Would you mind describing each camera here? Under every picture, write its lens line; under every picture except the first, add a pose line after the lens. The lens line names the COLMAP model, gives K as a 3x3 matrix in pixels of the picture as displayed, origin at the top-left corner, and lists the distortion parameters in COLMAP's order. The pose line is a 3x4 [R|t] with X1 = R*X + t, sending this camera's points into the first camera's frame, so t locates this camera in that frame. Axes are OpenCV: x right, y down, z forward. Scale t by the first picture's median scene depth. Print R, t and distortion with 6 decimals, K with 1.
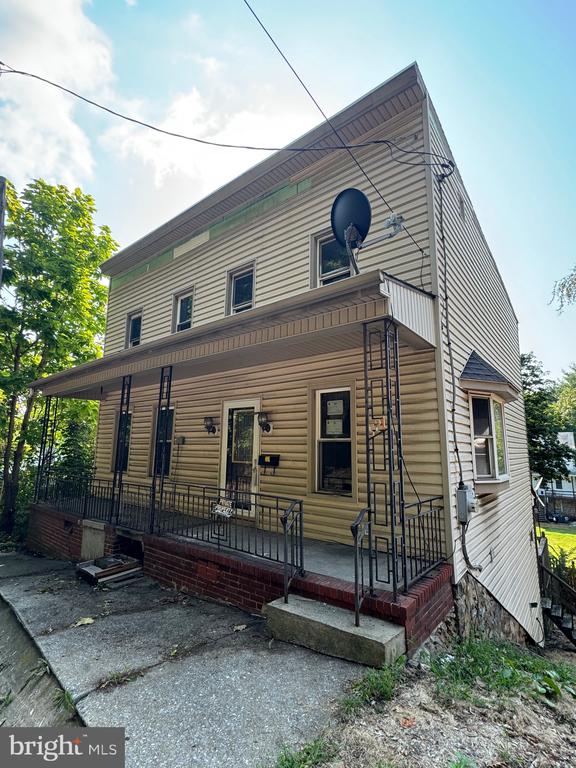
lens RADIAL K [[372.0, 0, 288.7], [0, 372.0, 381.0], [0, 0, 1]] dist [0.016989, 0.000202]
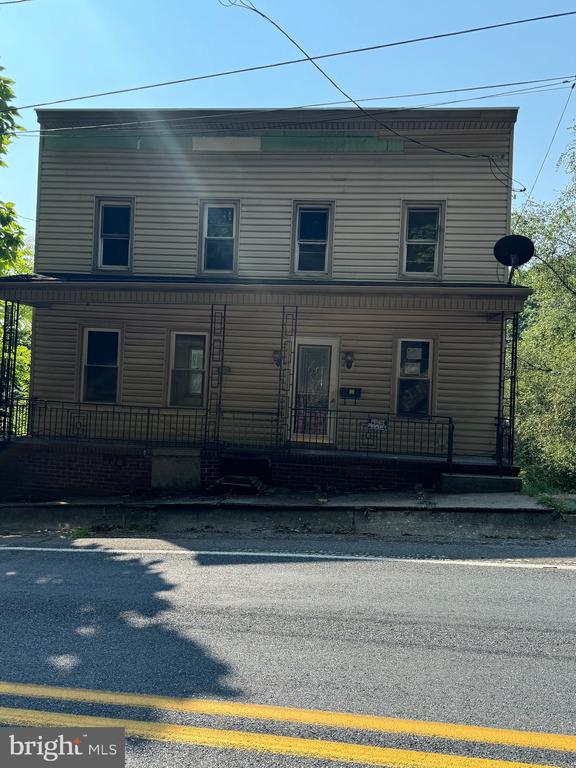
lens RADIAL K [[667.3, 0, 287.3], [0, 667.3, 384.5], [0, 0, 1]] dist [0.006249, -0.003073]
pose [[0.841510, 0.023488, 0.539731, -1.381580], [-0.127606, 0.979427, 0.156331, -0.118812], [-0.524955, -0.200427, 0.827195, -0.644714]]
